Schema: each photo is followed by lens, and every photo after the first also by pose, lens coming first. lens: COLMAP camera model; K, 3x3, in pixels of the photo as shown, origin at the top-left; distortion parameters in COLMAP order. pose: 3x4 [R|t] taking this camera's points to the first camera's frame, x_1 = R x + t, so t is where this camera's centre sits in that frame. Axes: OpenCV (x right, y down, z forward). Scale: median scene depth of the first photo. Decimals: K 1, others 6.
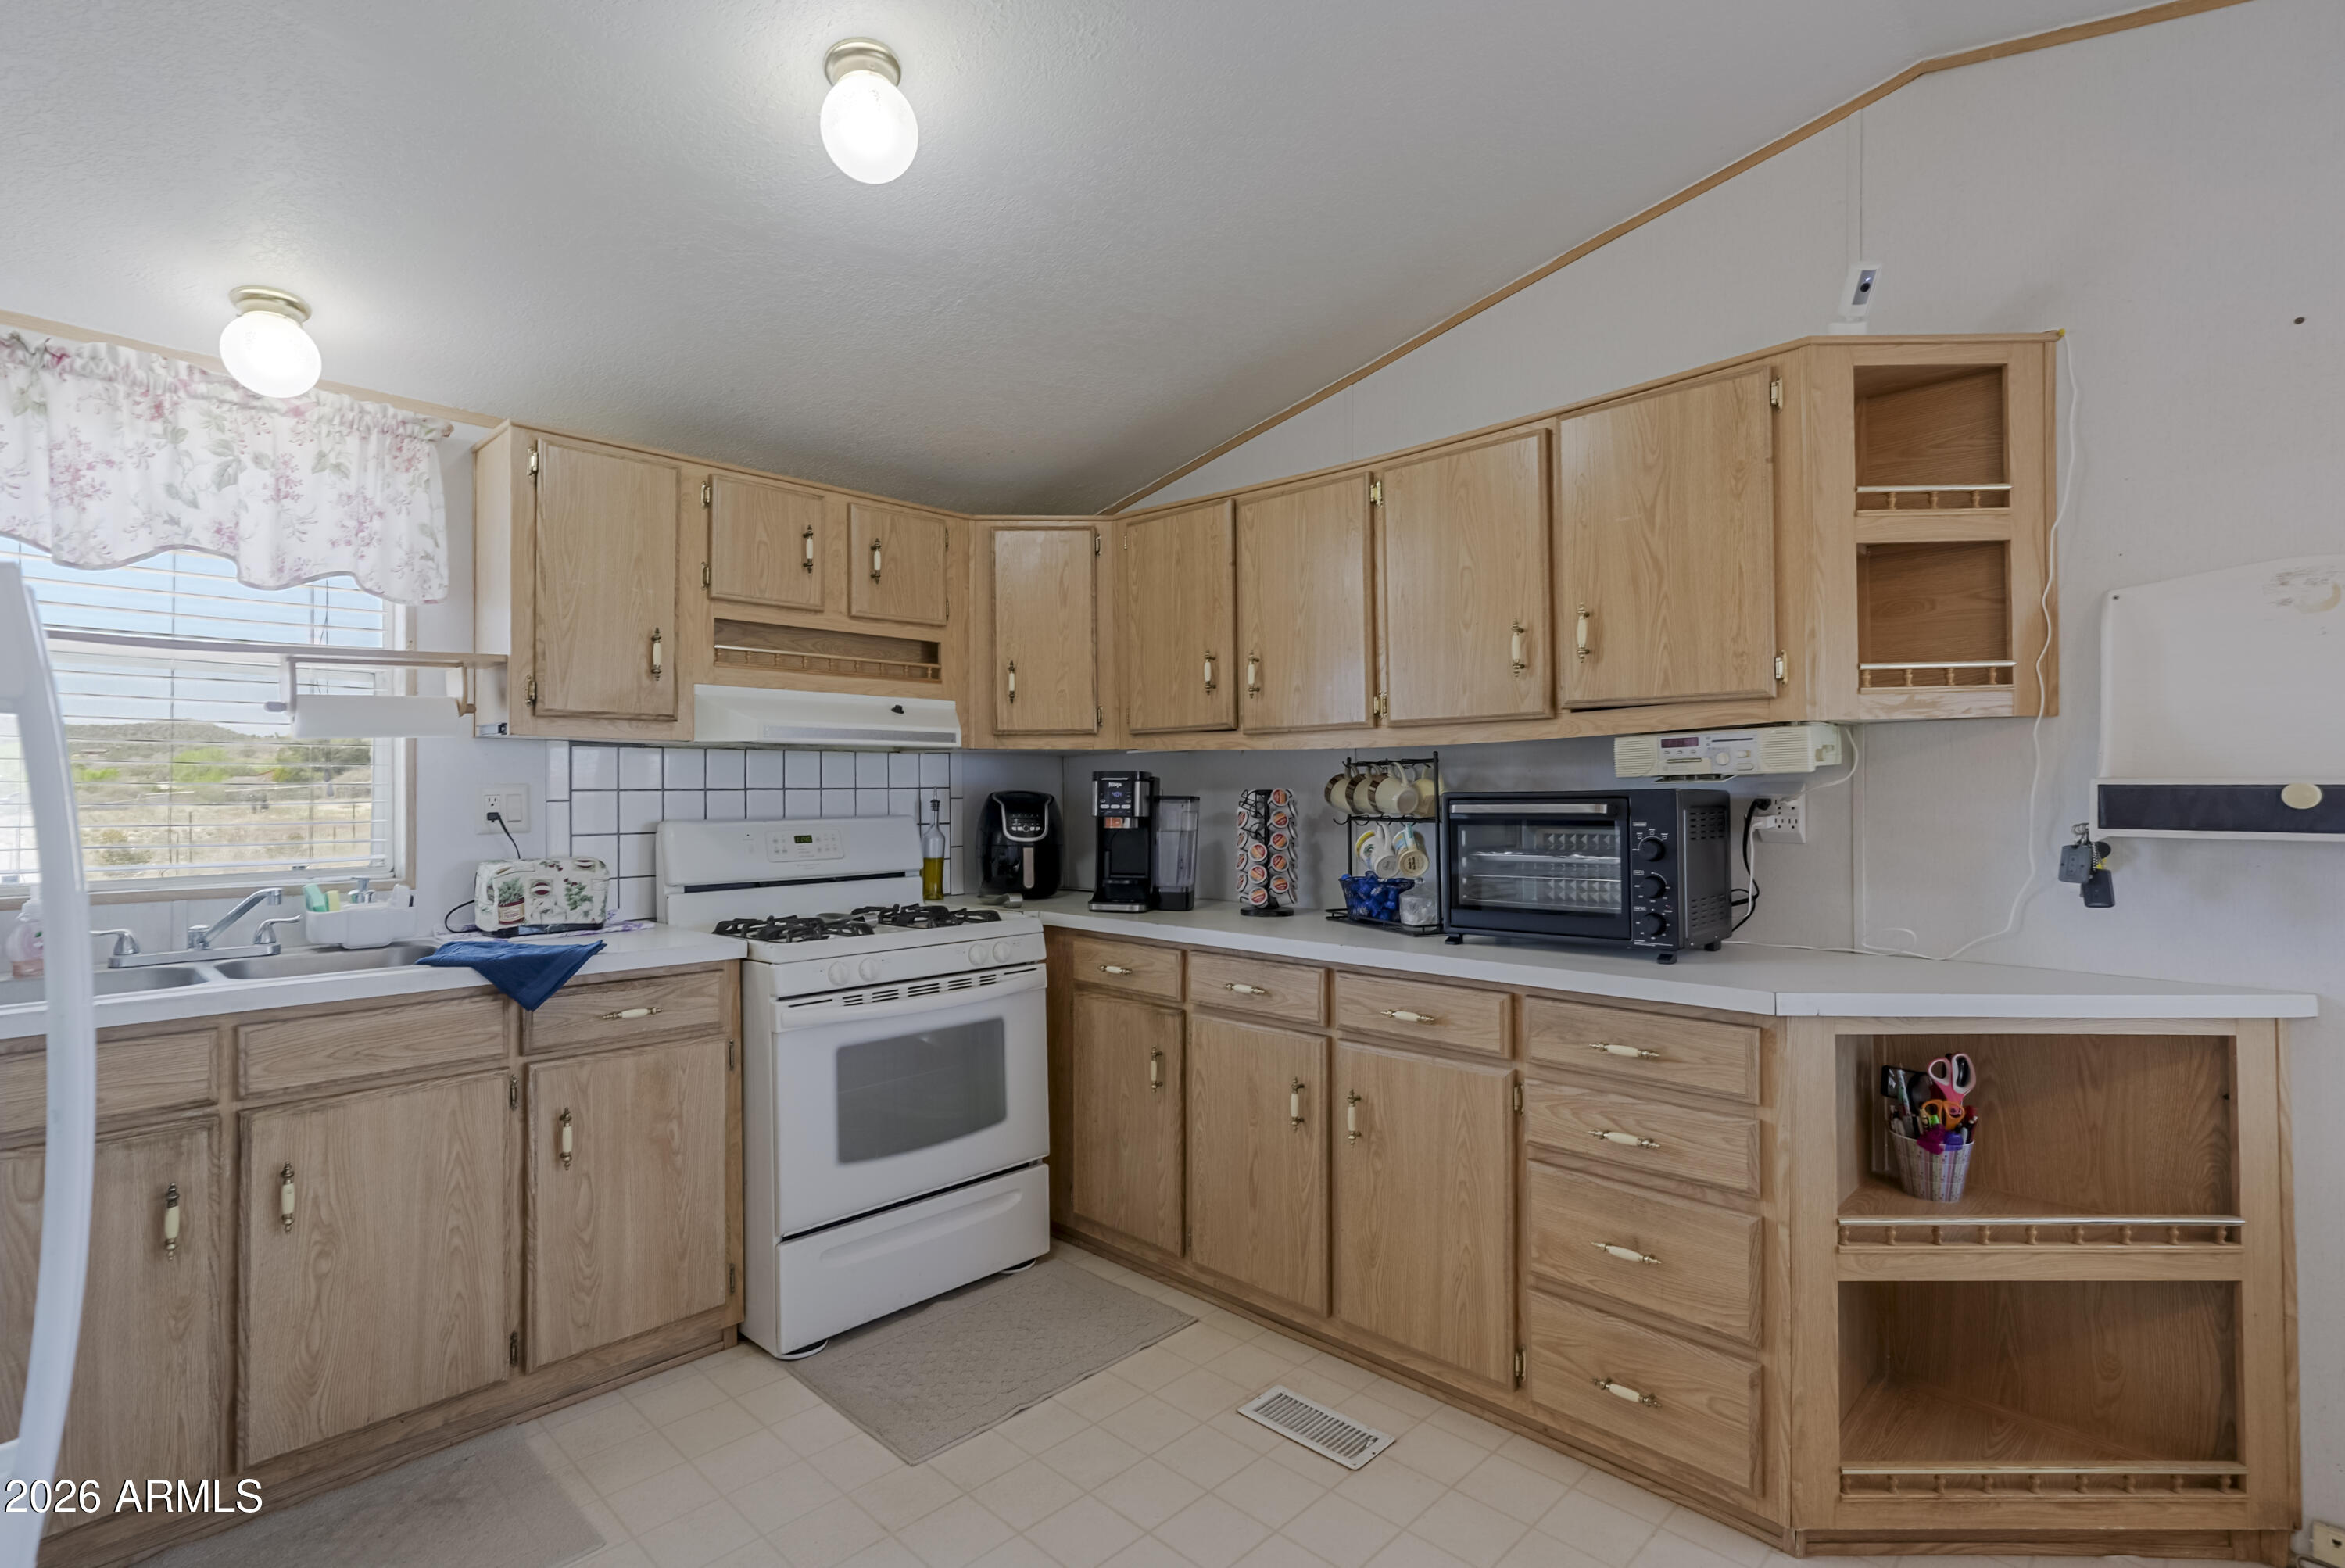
lens RADIAL K [[1080.3, 0, 1247.5], [0, 1080.3, 779.4], [0, 0, 1]] dist [-0.012830, 0.009280]
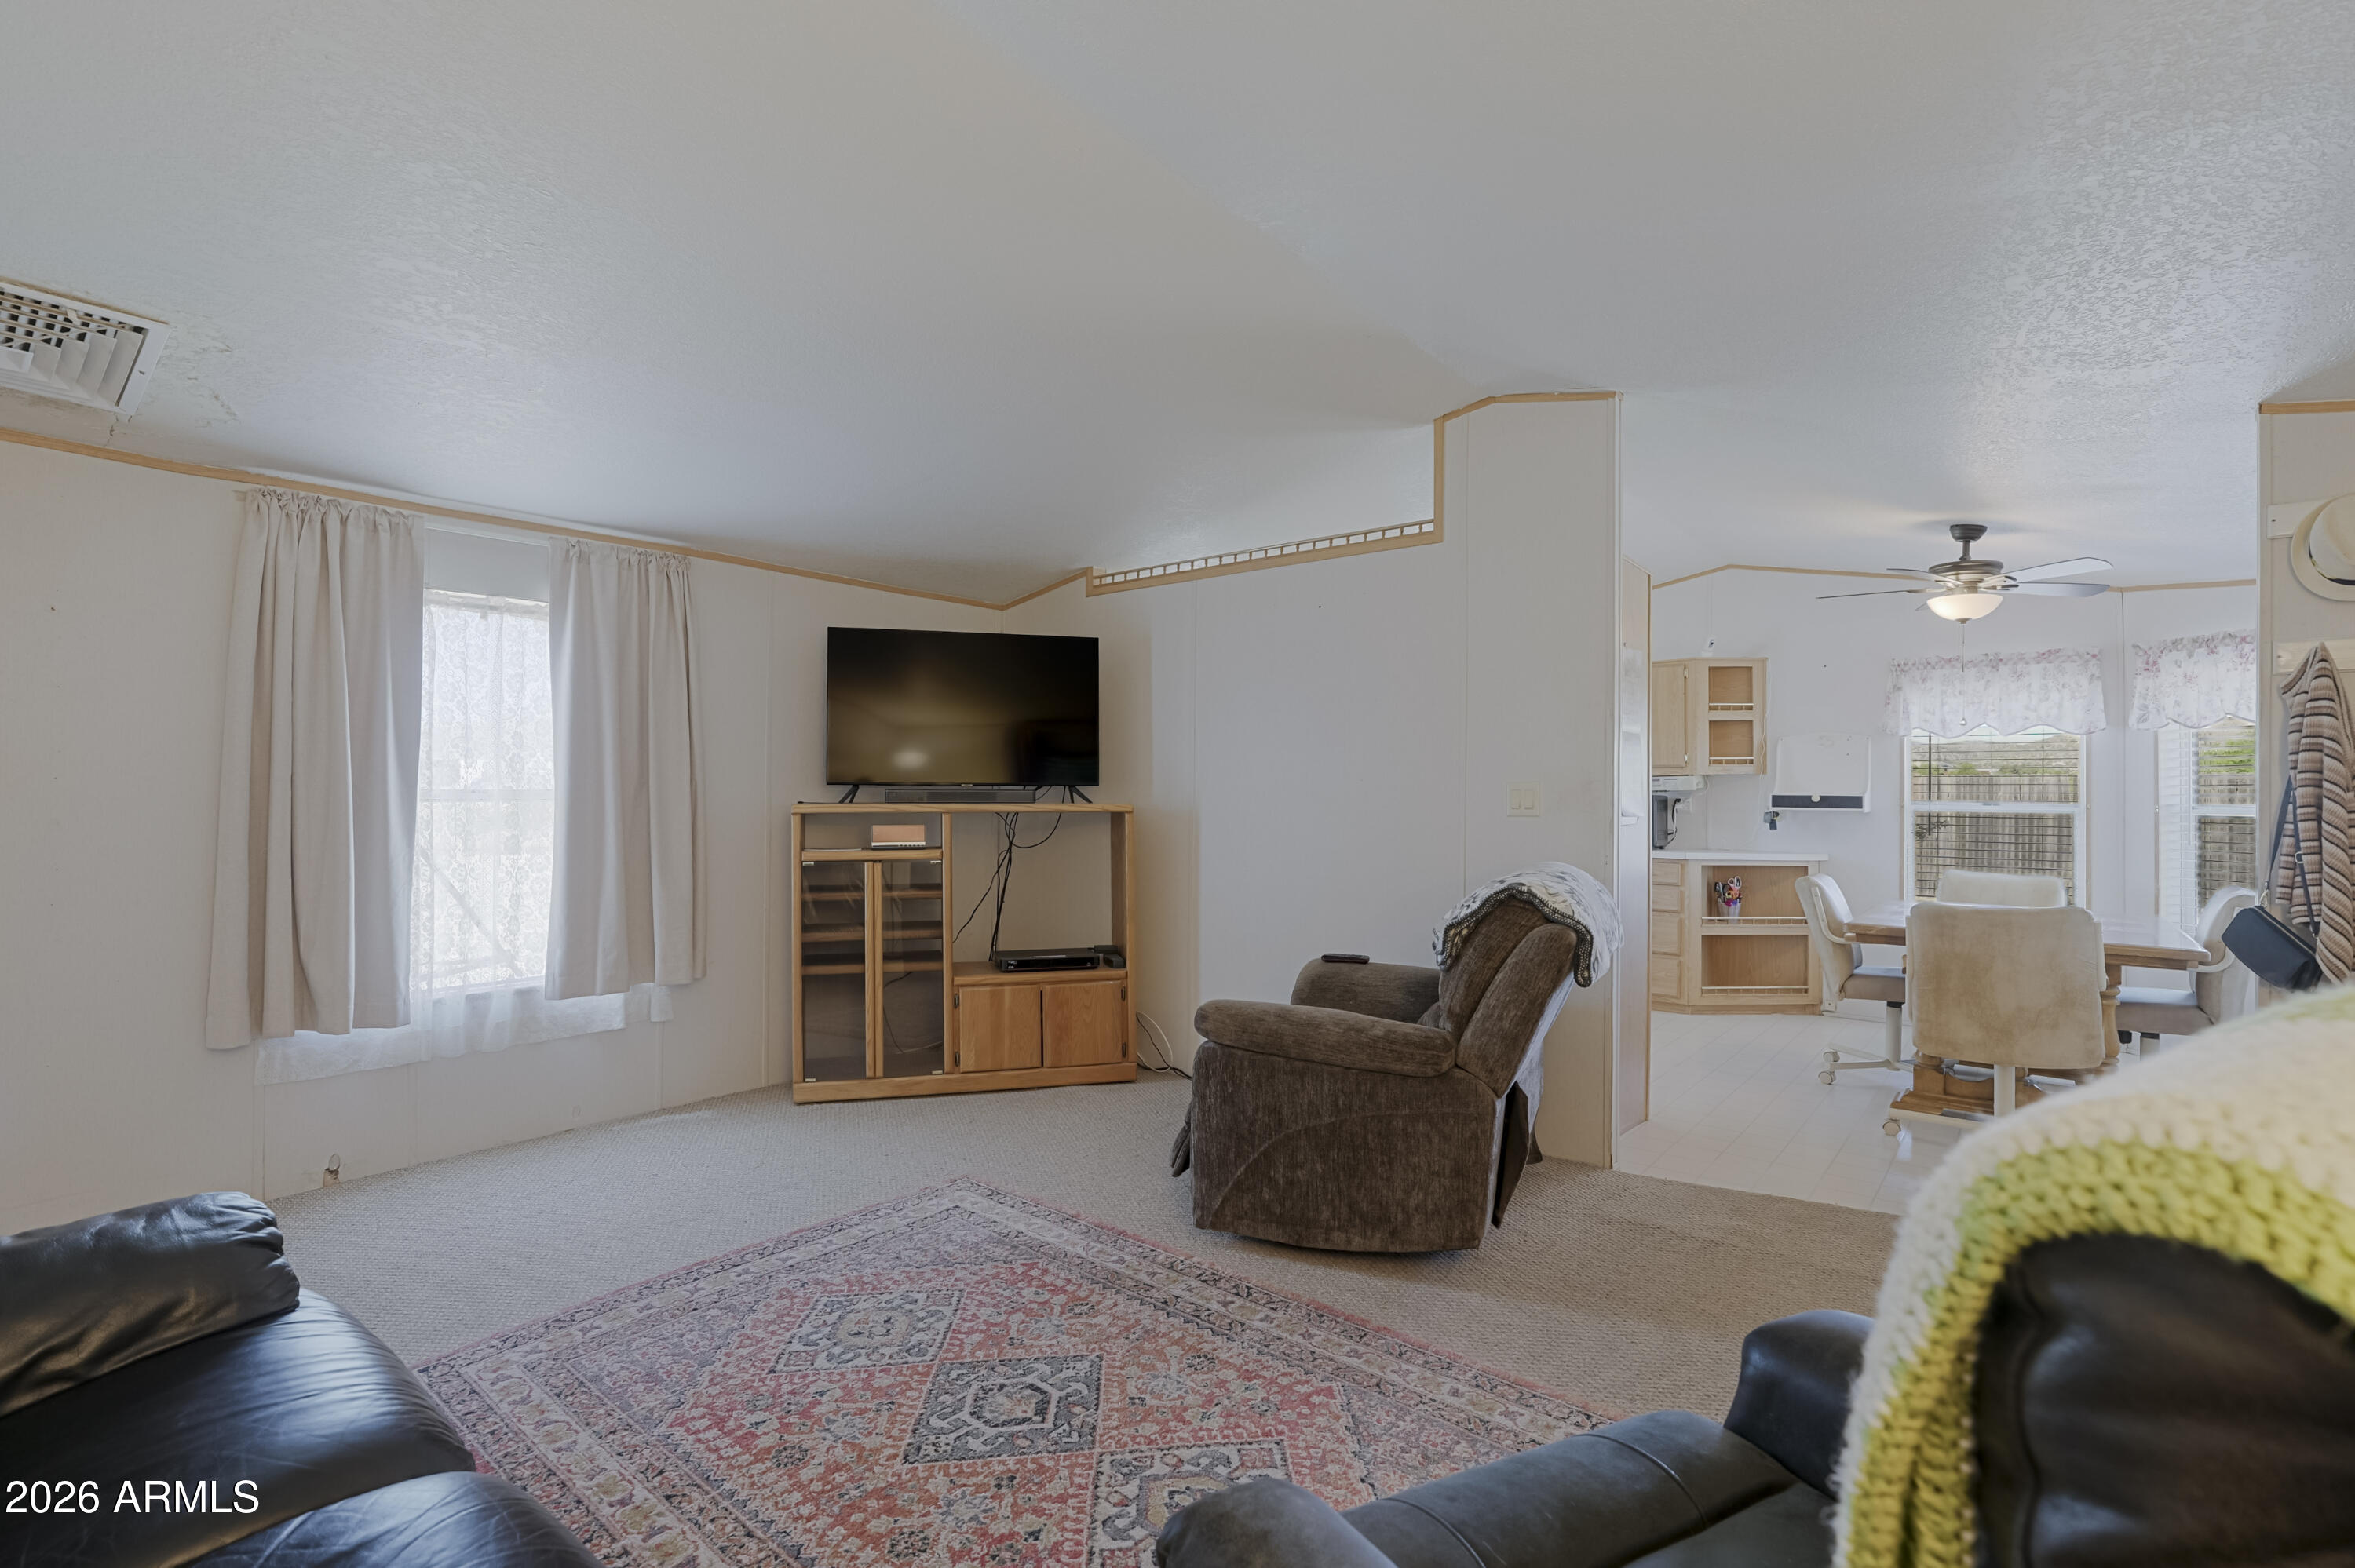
lens RADIAL K [[1084.8, 0, 1190.1], [0, 1084.8, 796.1], [0, 0, 1]] dist [-0.012830, 0.009280]
pose [[0.996578, 0.004584, 0.082526, -1.350018], [-0.005750, 0.999887, 0.013898, -0.029145], [-0.082453, -0.014325, 0.996492, -2.277541]]
